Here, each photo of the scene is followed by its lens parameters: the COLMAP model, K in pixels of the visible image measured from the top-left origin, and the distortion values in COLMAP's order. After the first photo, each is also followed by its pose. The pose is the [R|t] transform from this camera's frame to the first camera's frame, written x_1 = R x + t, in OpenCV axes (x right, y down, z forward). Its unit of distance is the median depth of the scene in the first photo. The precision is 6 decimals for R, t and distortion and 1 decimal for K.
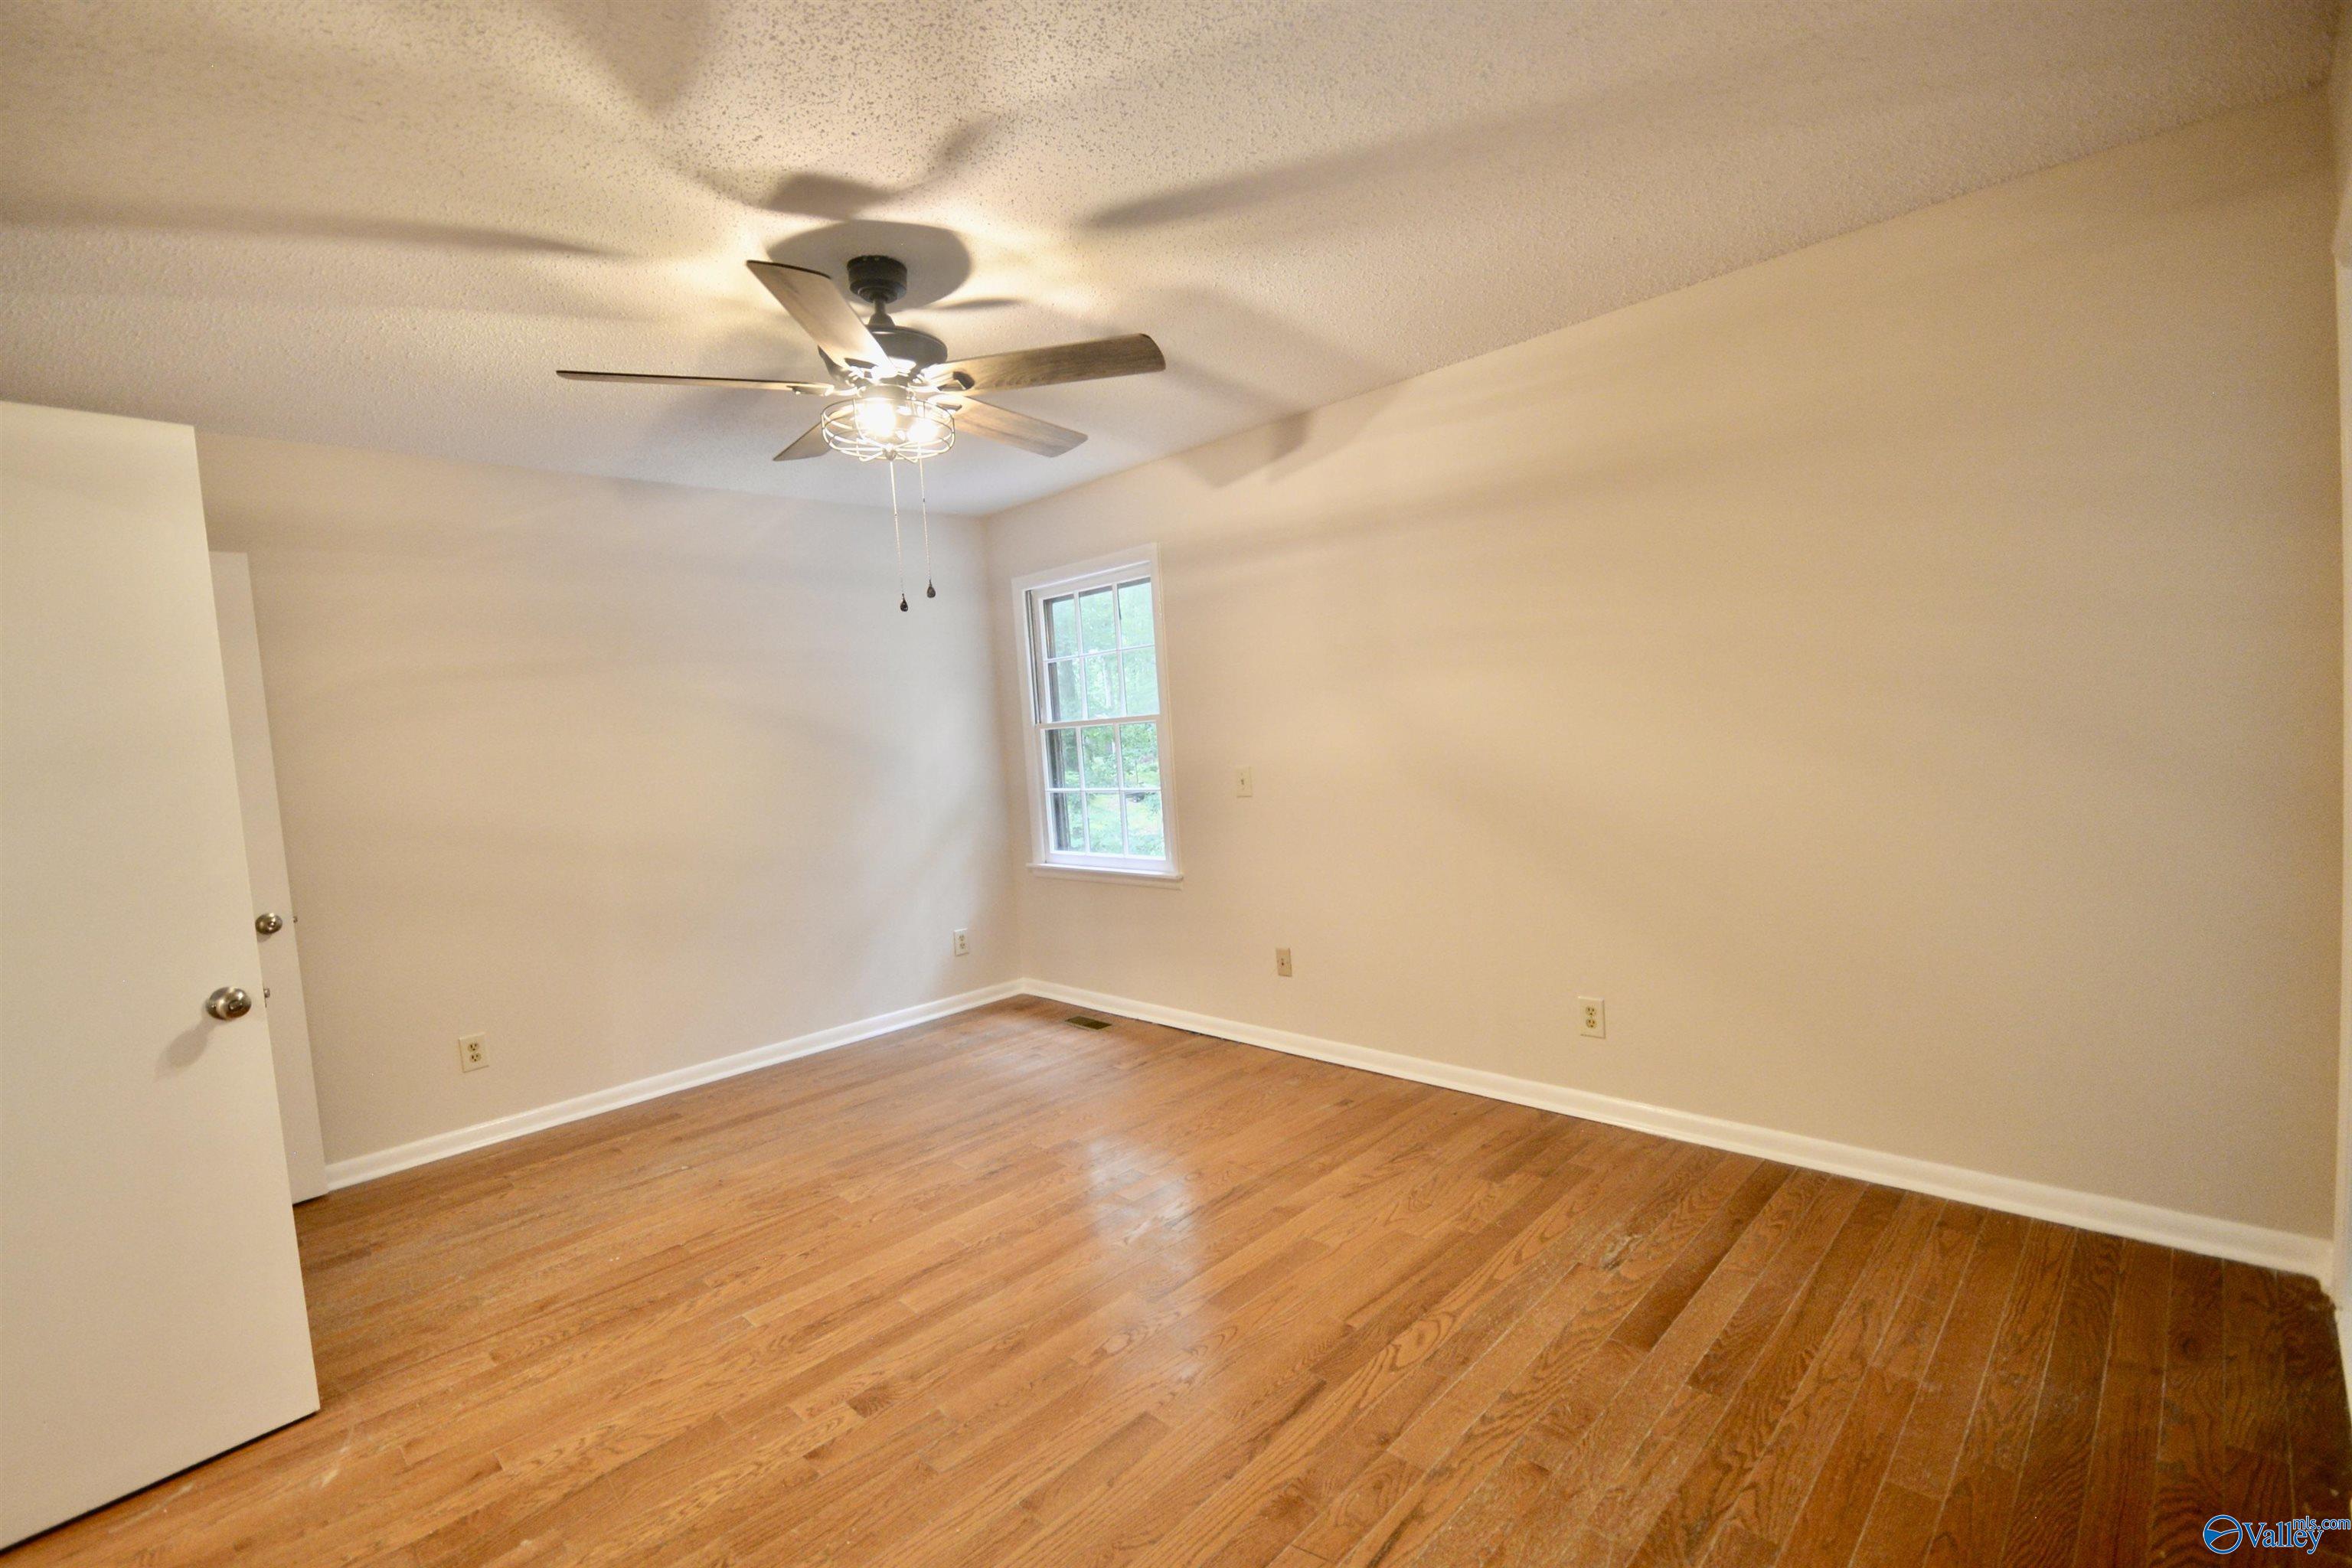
lens RADIAL K [[1026.9, 0, 1176.4], [0, 1026.9, 792.3], [0, 0, 1]] dist [-0.000373, -0.006718]
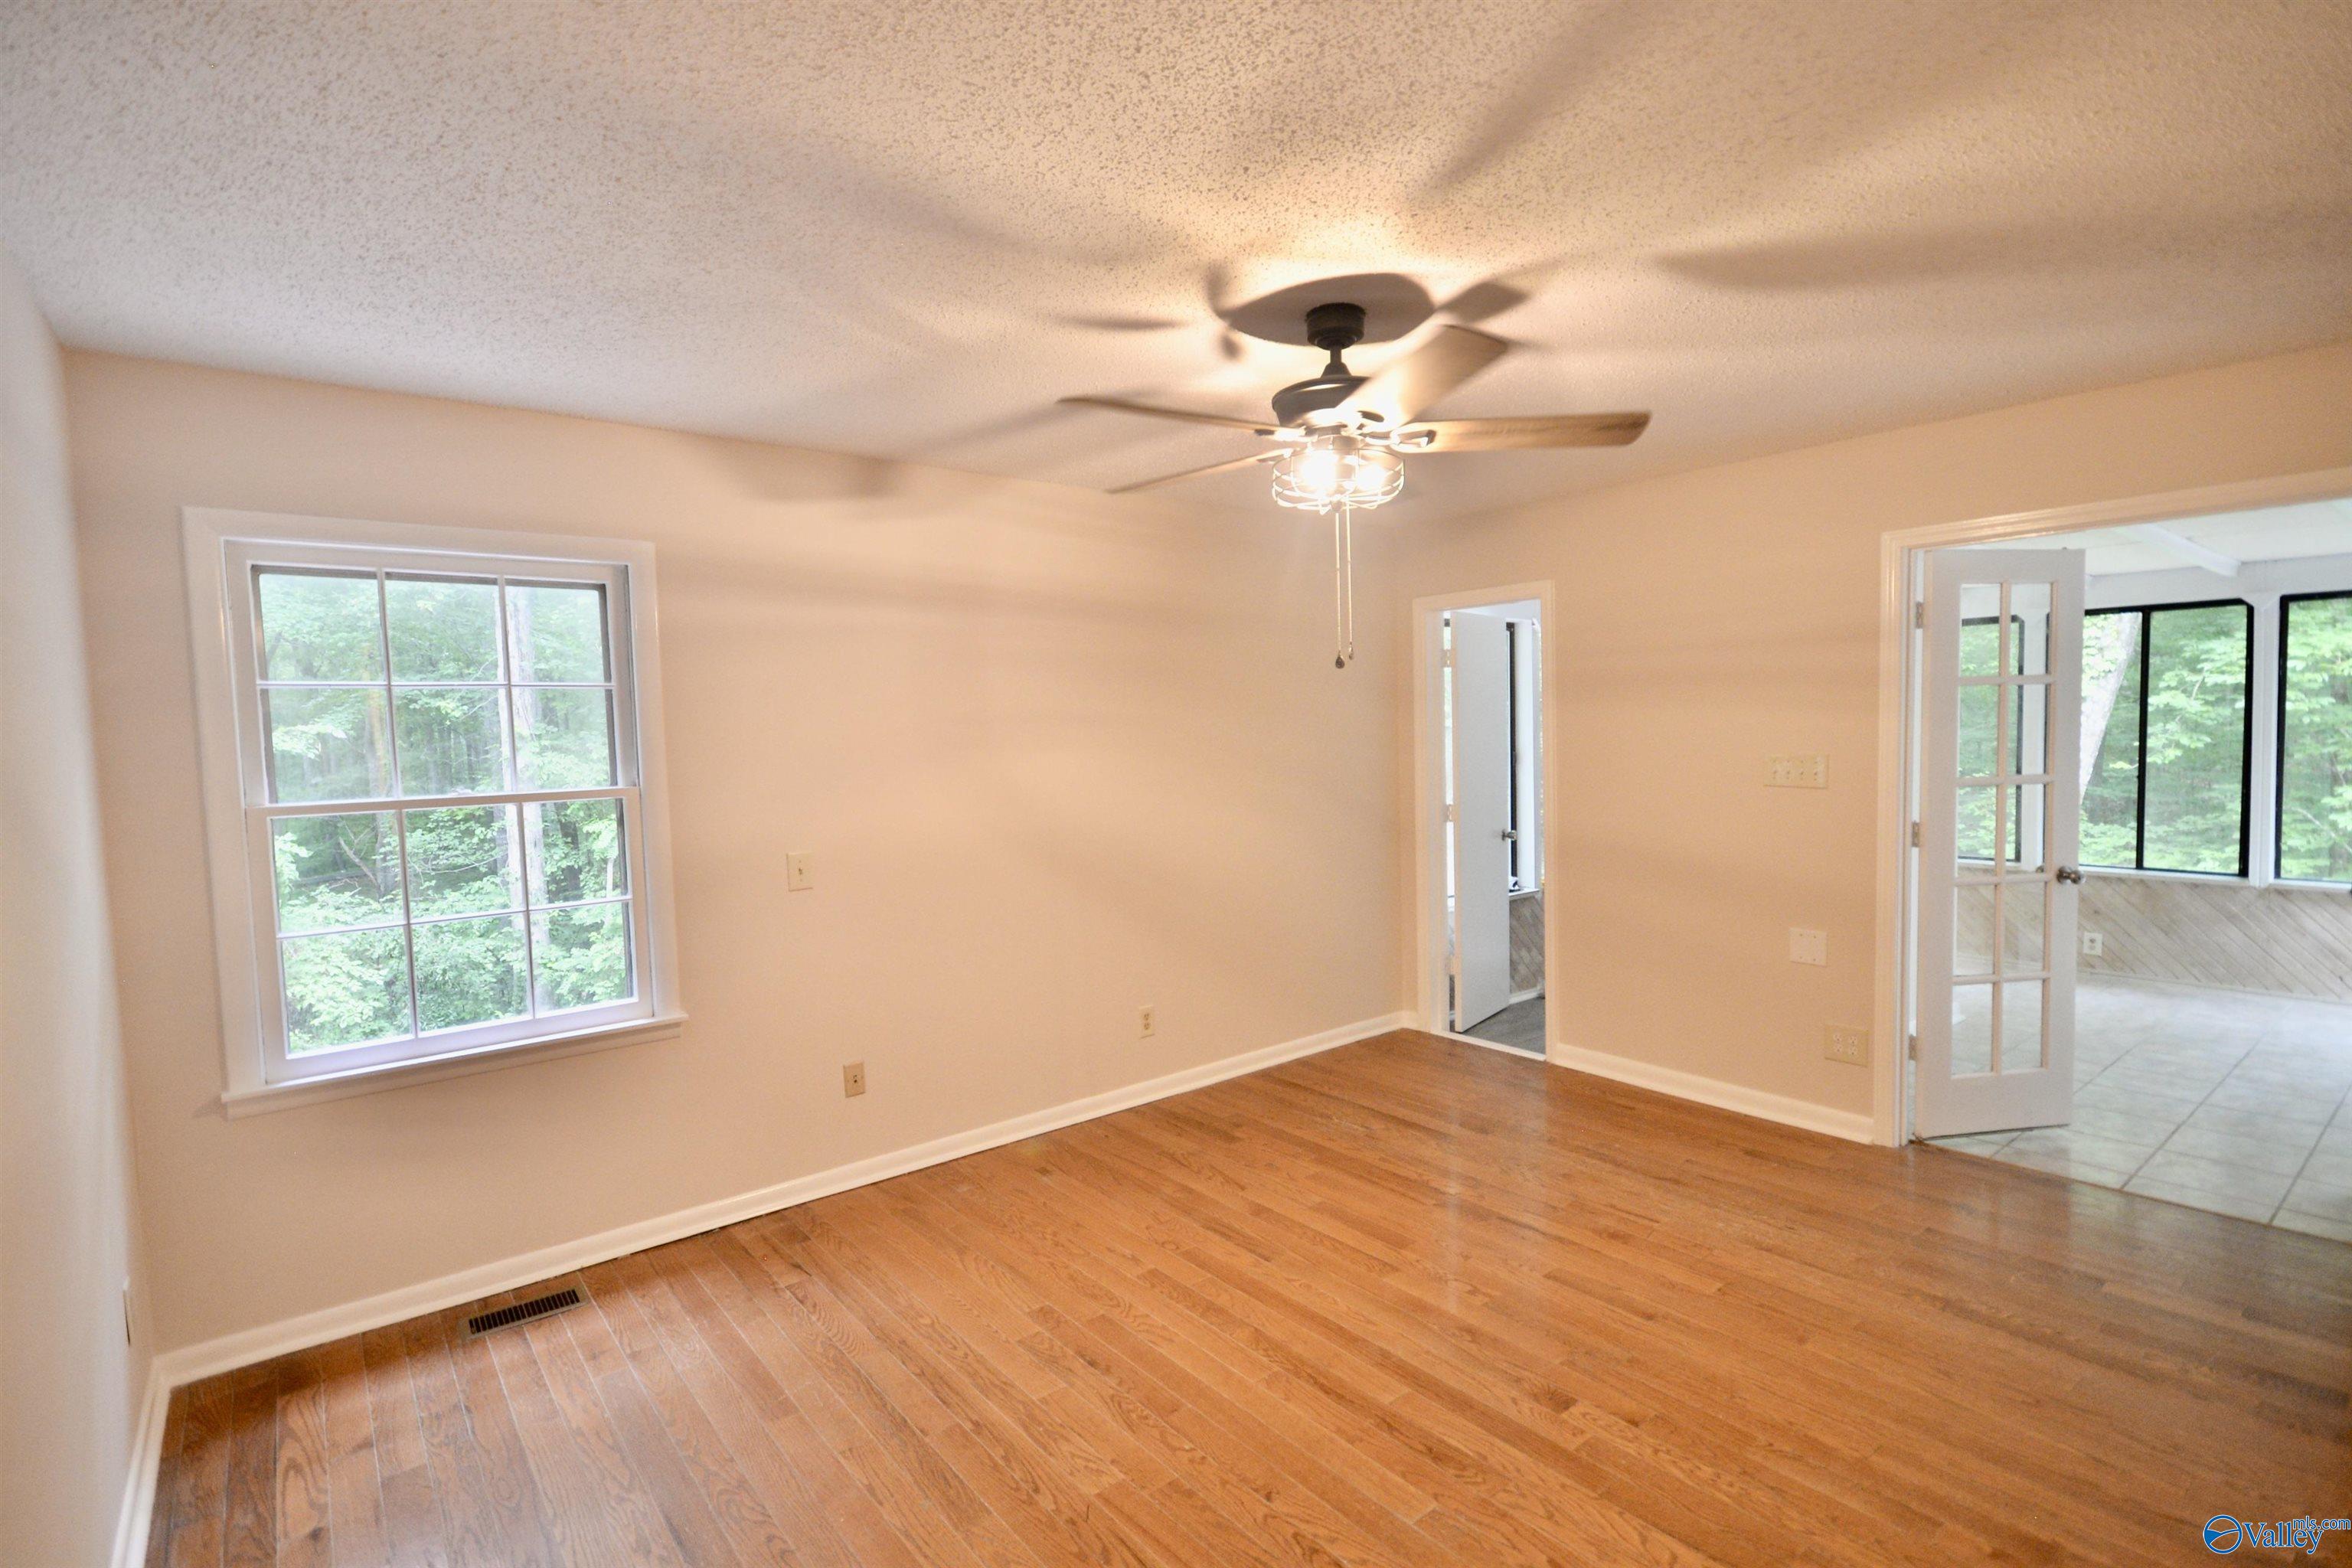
lens RADIAL K [[1113.4, 0, 1176.0], [0, 1113.4, 784.0], [0, 0, 1]] dist [0.000919, -0.000485]
pose [[0.117887, 0.012941, 0.992943, -1.166165], [0.084054, 0.996197, -0.022962, -0.049626], [-0.989463, 0.086168, 0.116351, 0.919118]]
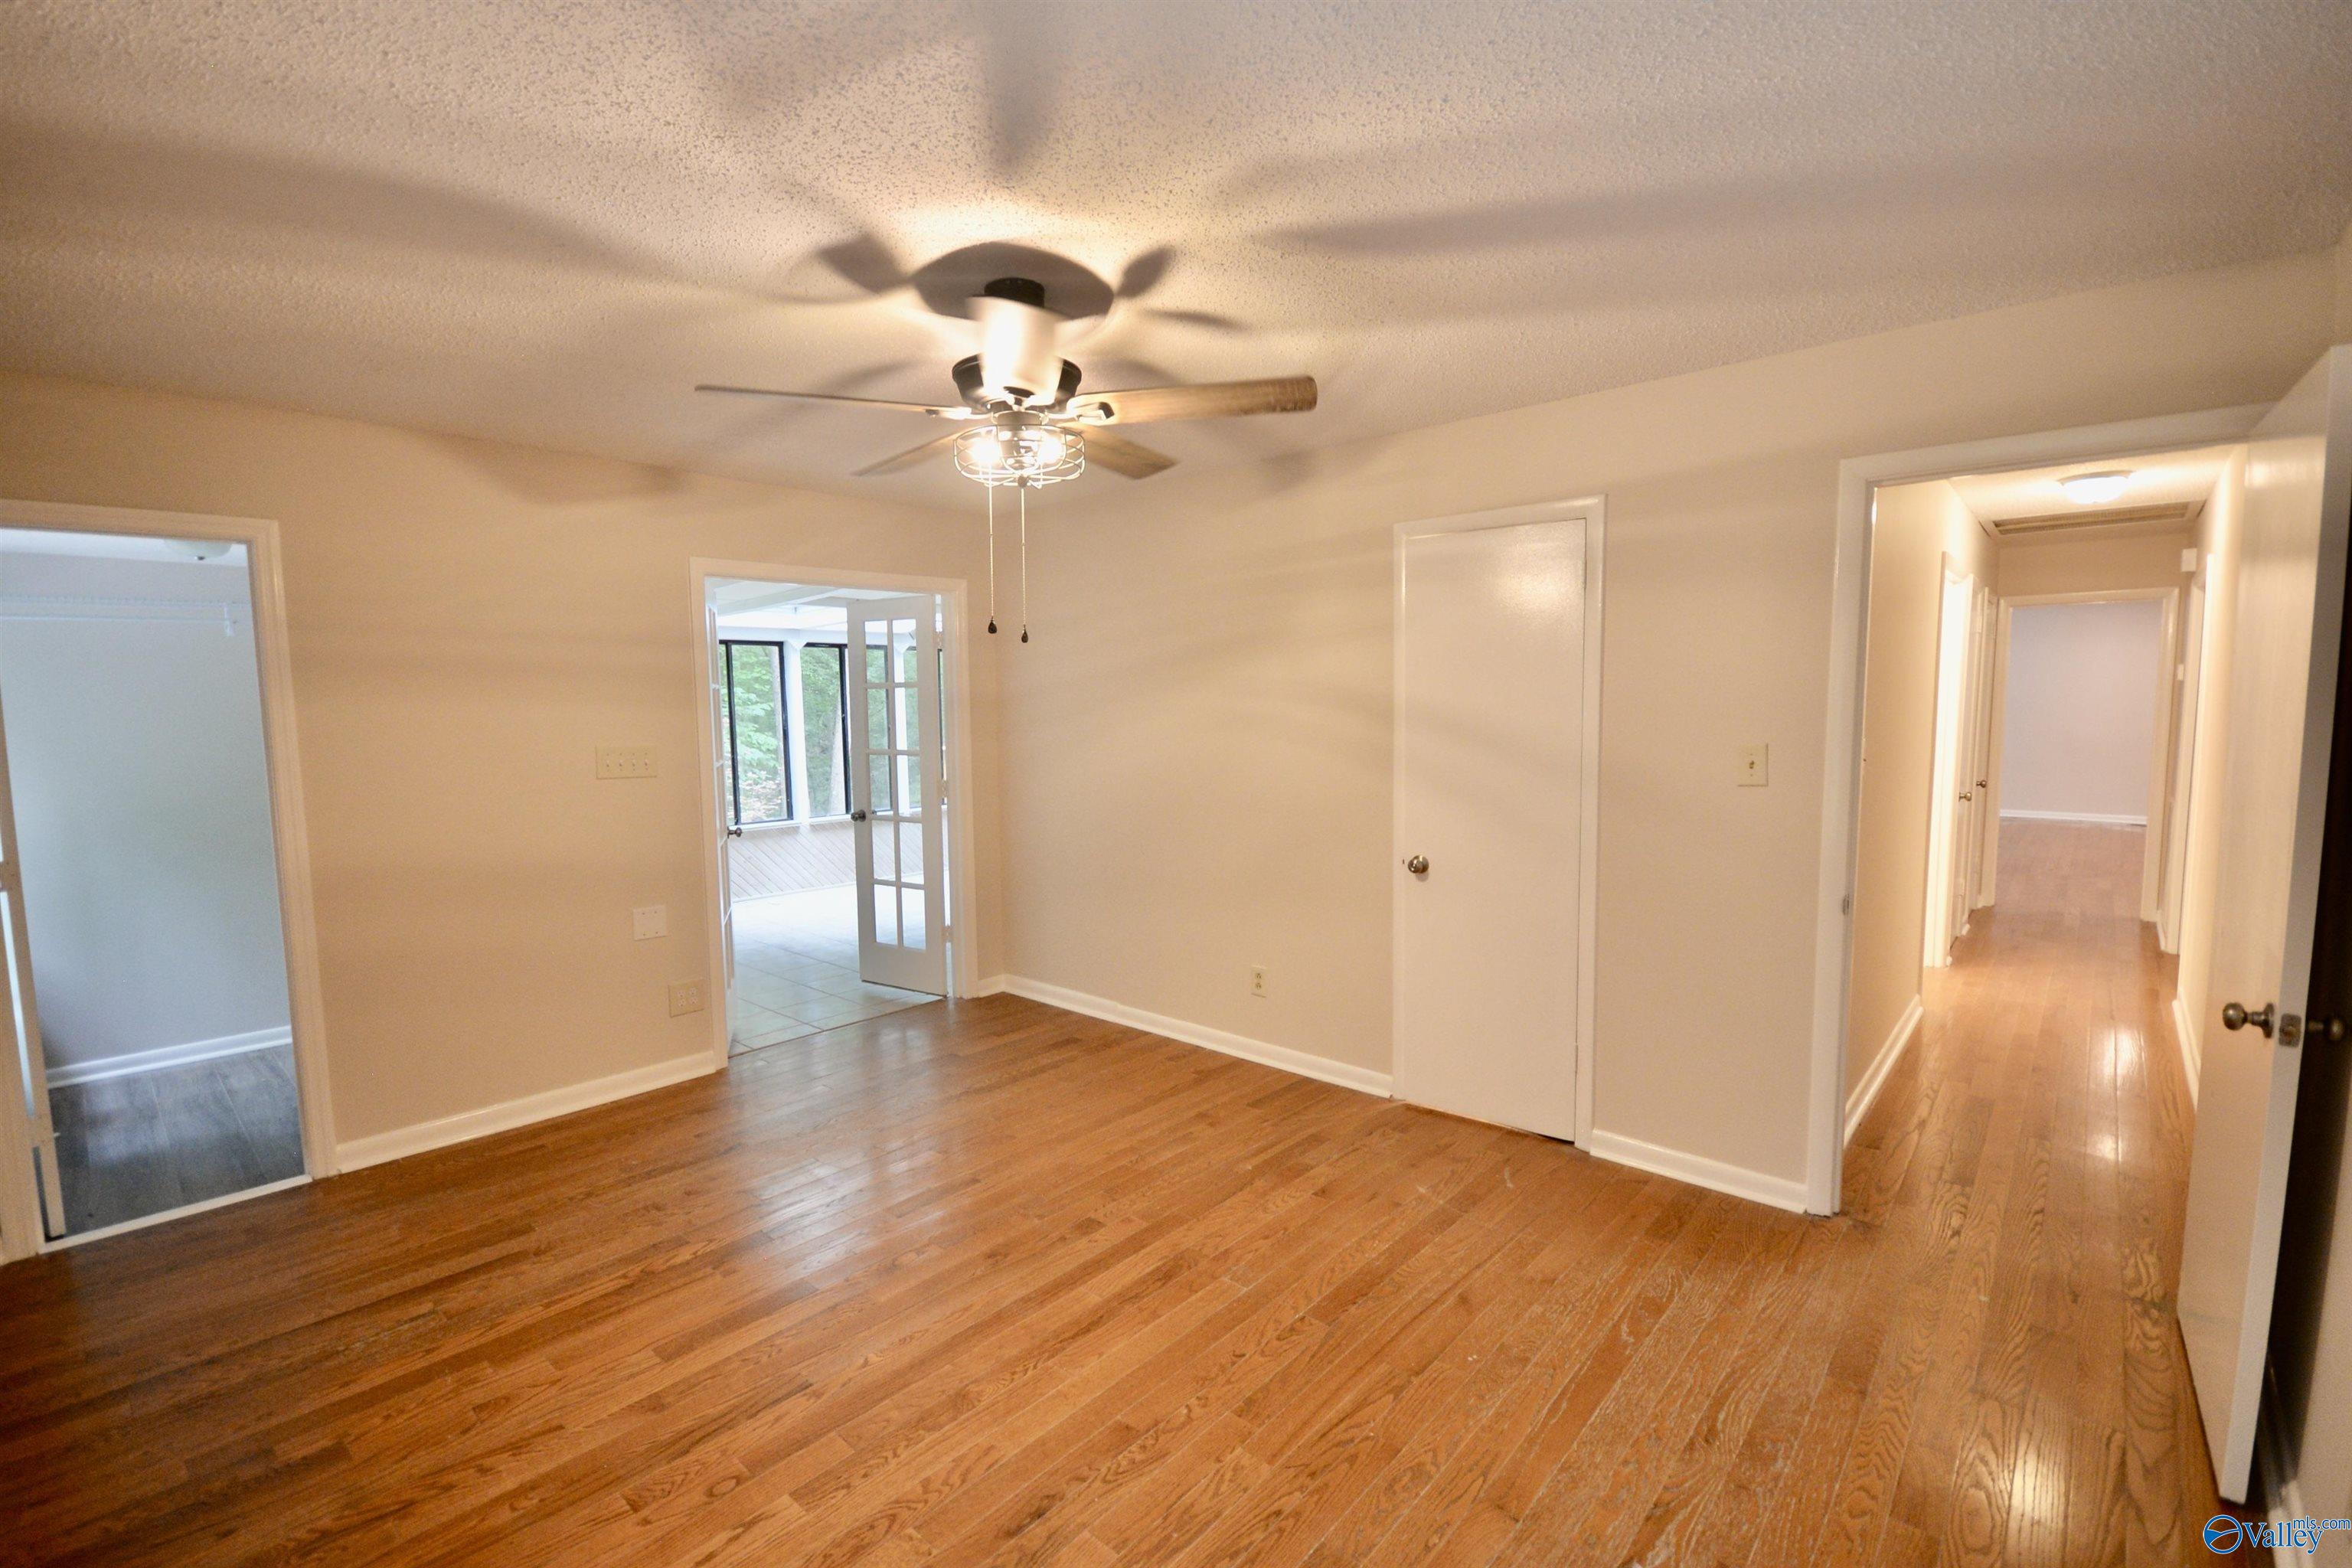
lens RADIAL K [[1026.9, 0, 1176.4], [0, 1026.9, 792.3], [0, 0, 1]] dist [-0.000373, -0.006718]
pose [[-0.995190, 0.085636, -0.047585, -0.306156], [0.077302, 0.984795, 0.155576, -0.157259], [0.060184, 0.151149, -0.986677, 1.764770]]
